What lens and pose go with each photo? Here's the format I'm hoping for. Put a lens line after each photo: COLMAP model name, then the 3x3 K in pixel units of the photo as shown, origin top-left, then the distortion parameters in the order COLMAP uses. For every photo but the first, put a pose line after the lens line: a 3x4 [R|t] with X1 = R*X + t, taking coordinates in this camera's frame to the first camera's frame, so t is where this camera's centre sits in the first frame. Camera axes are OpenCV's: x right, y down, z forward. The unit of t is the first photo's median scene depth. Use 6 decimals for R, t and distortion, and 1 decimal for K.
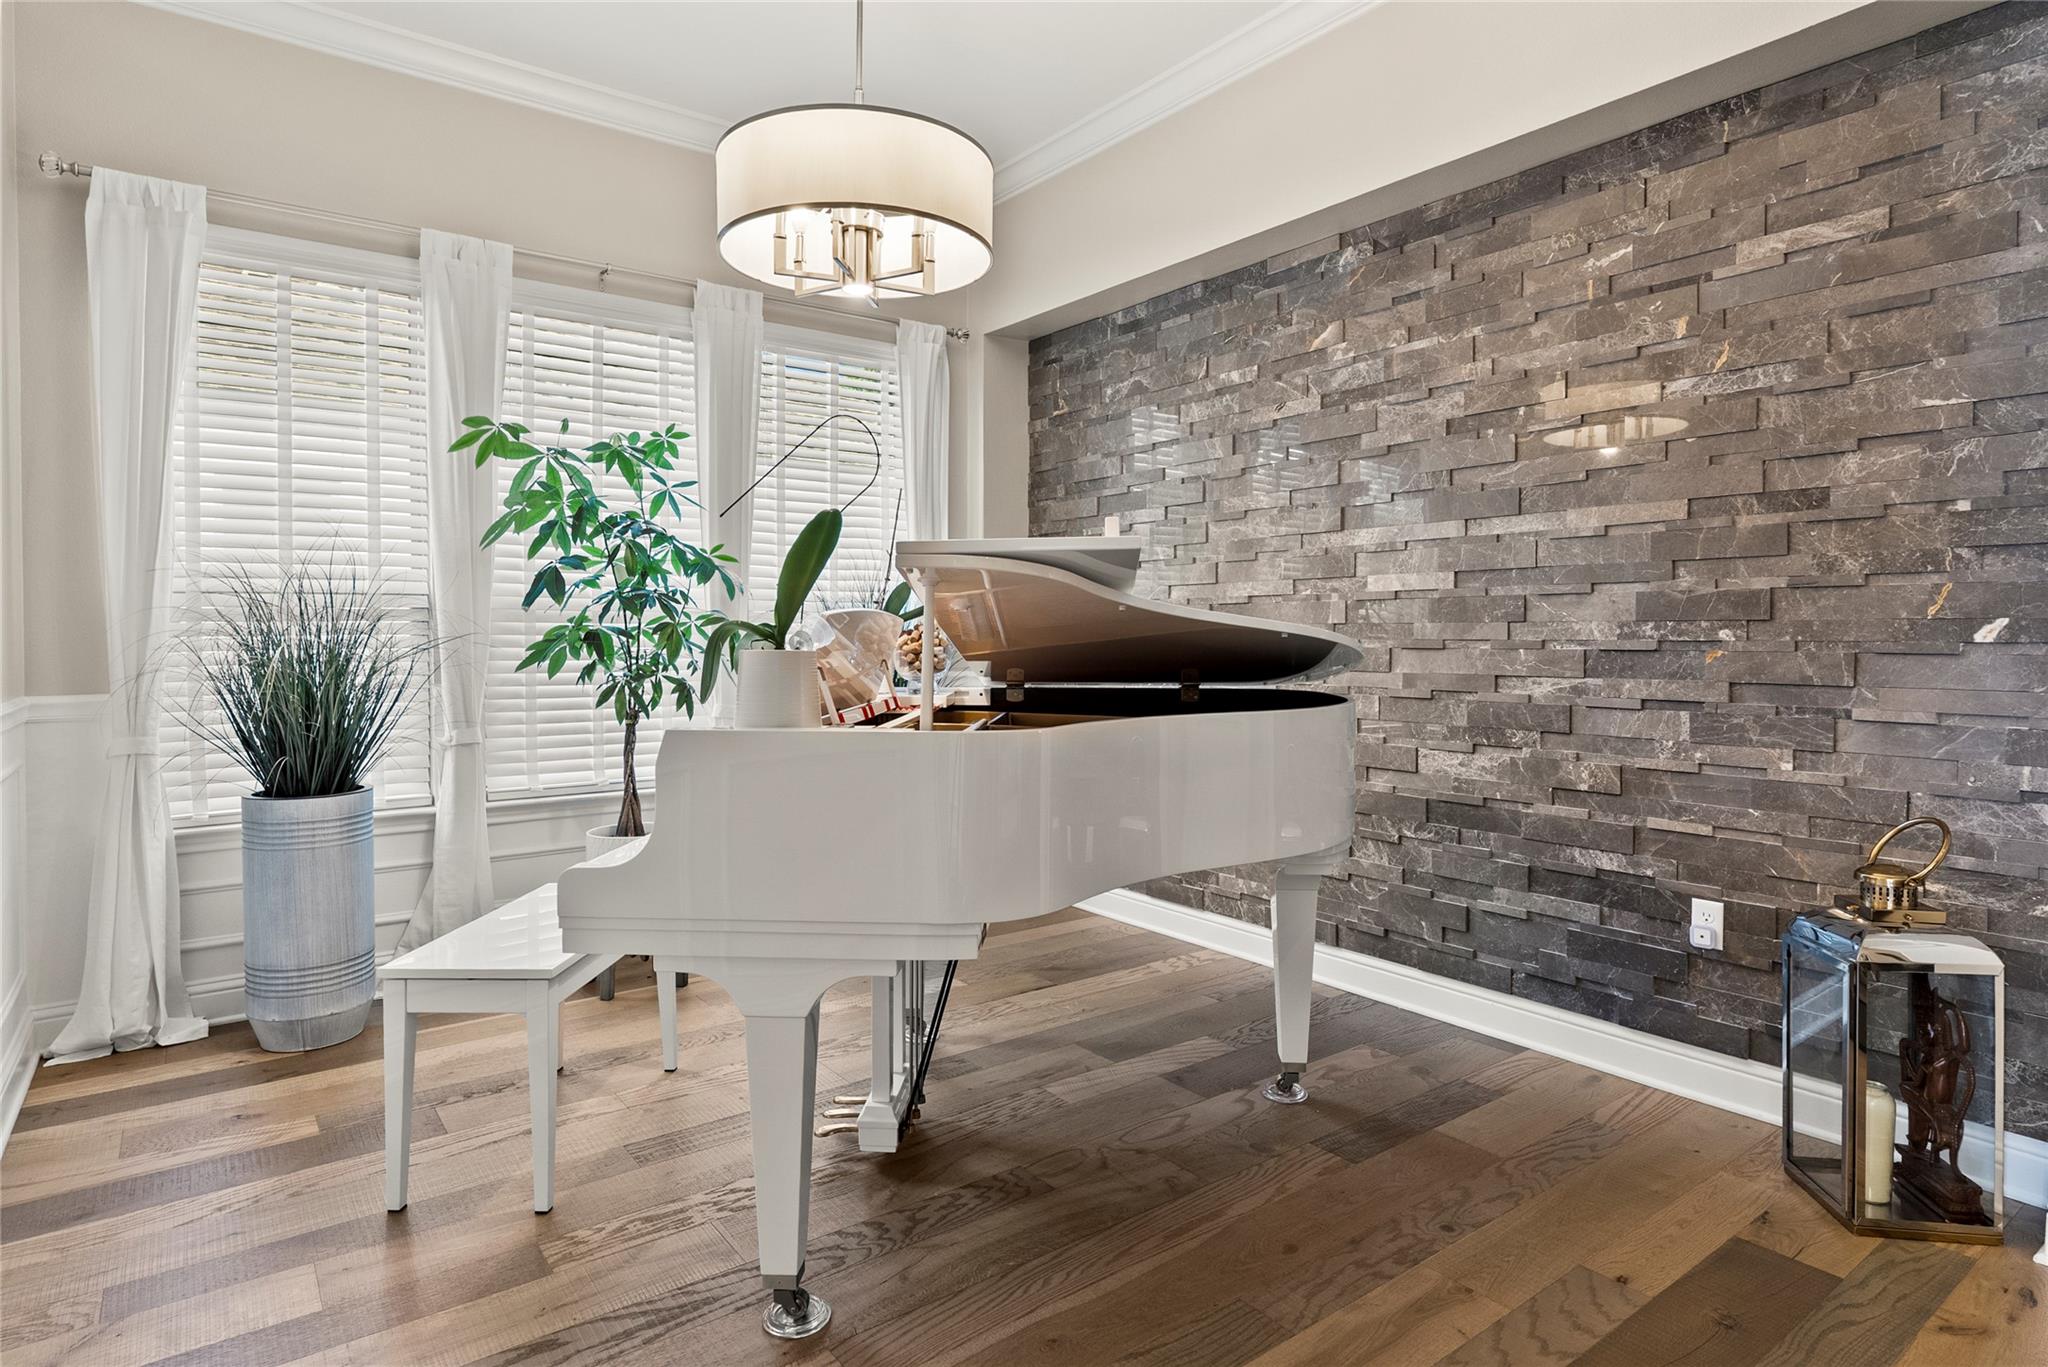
lens RADIAL K [[1100.1, 0, 1038.6], [0, 1100.1, 640.4], [0, 0, 1]] dist [-0.000846, -0.002583]
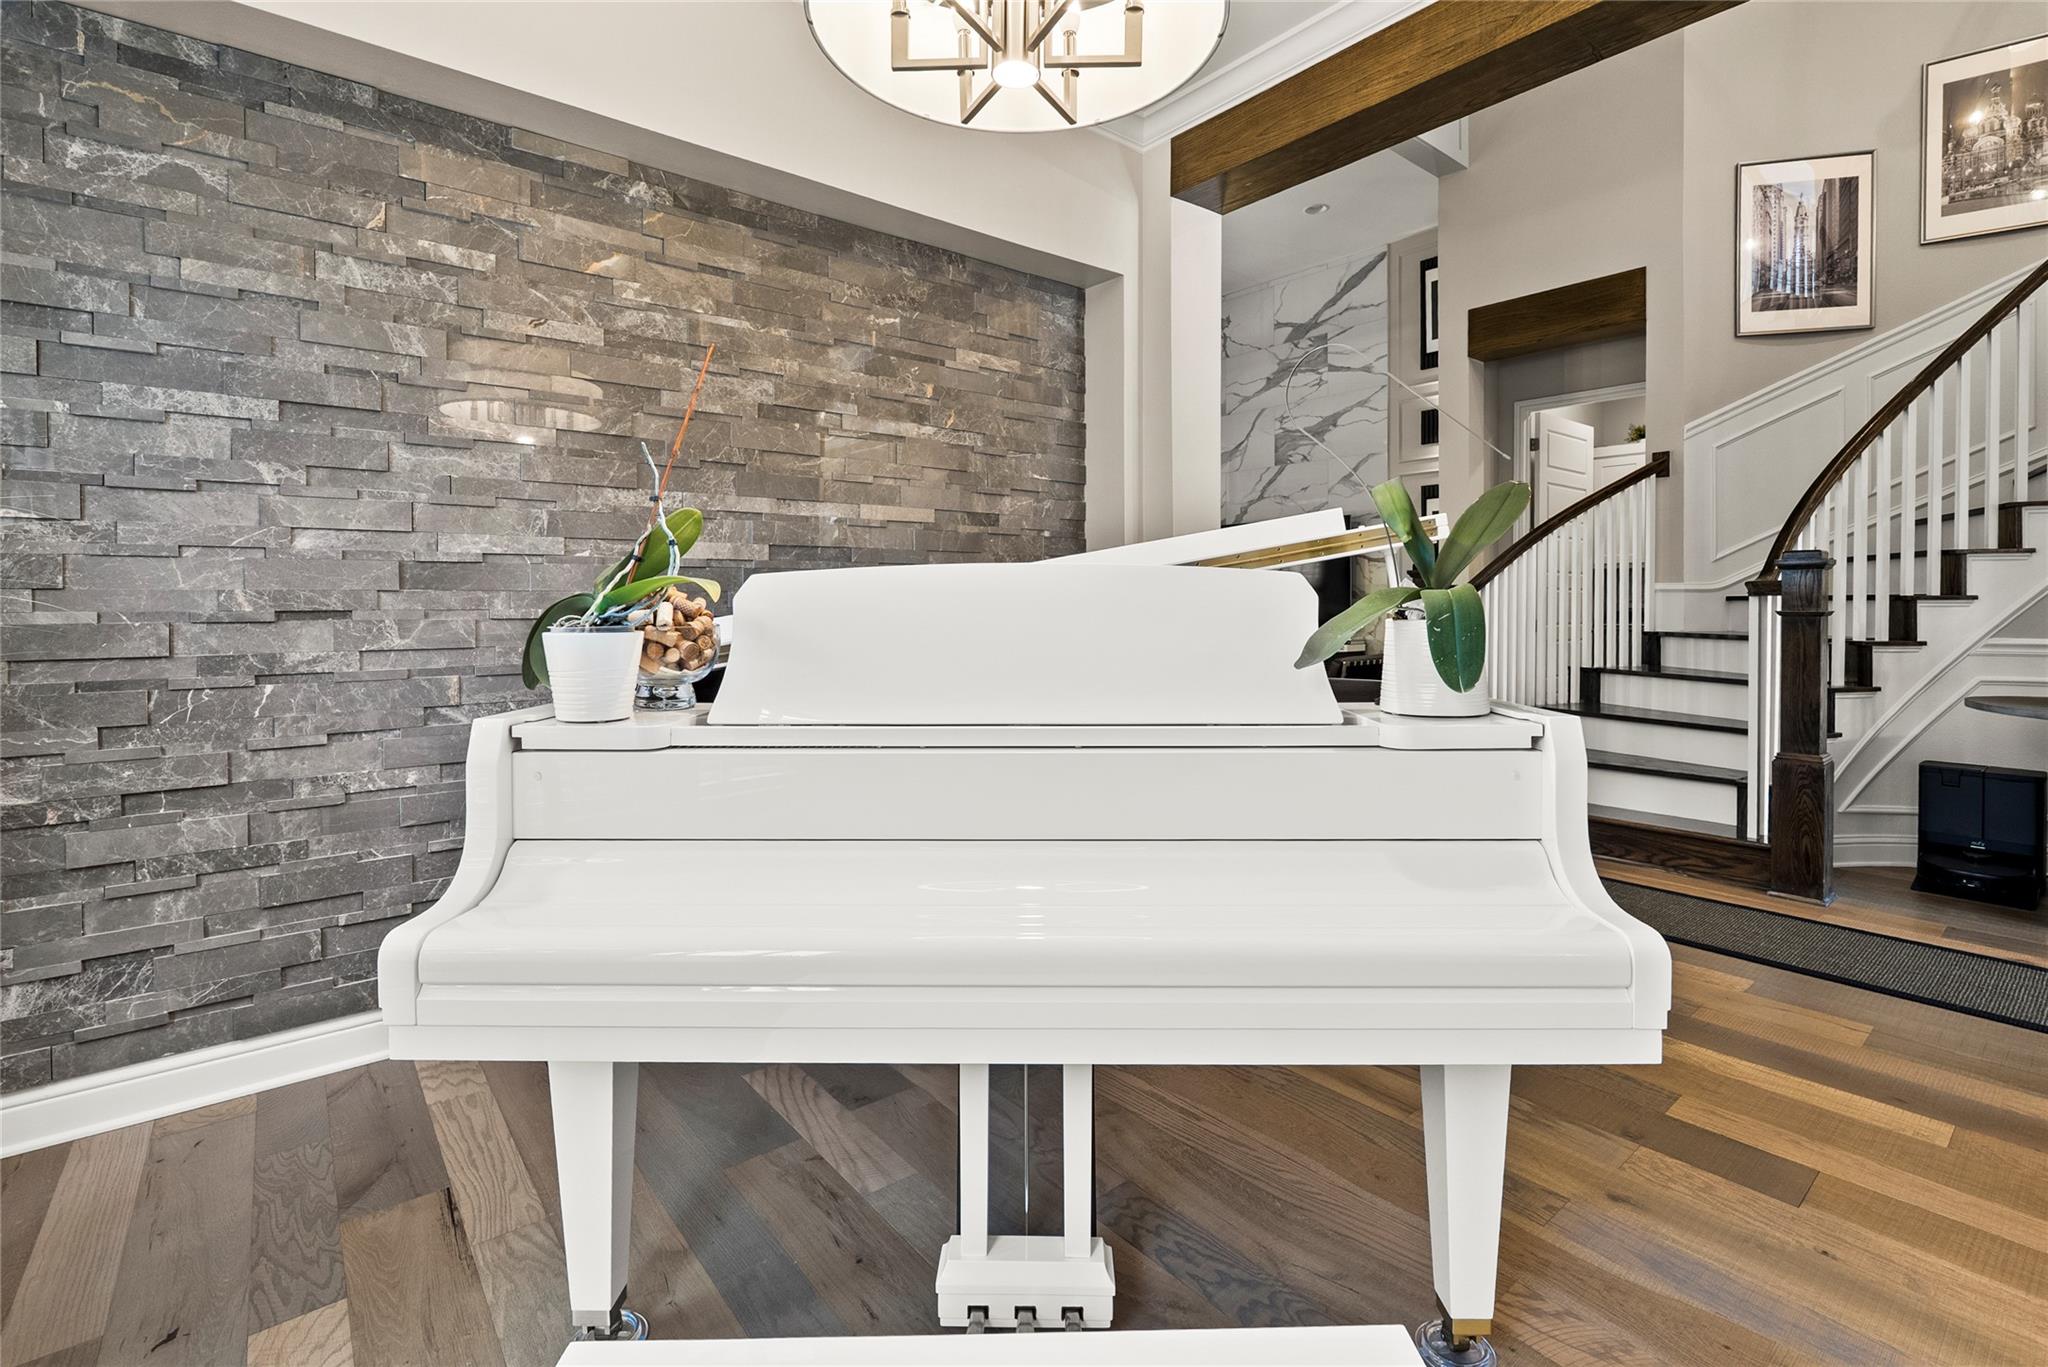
lens RADIAL K [[910.7, 0, 1031.7], [0, 910.7, 607.2], [0, 0, 1]] dist [-0.007807, -0.000138]
pose [[-0.022849, -0.007682, 0.999709, -0.514211], [0.009438, 0.999924, 0.007899, -0.005212], [-0.999694, 0.009616, -0.022774, 0.735188]]
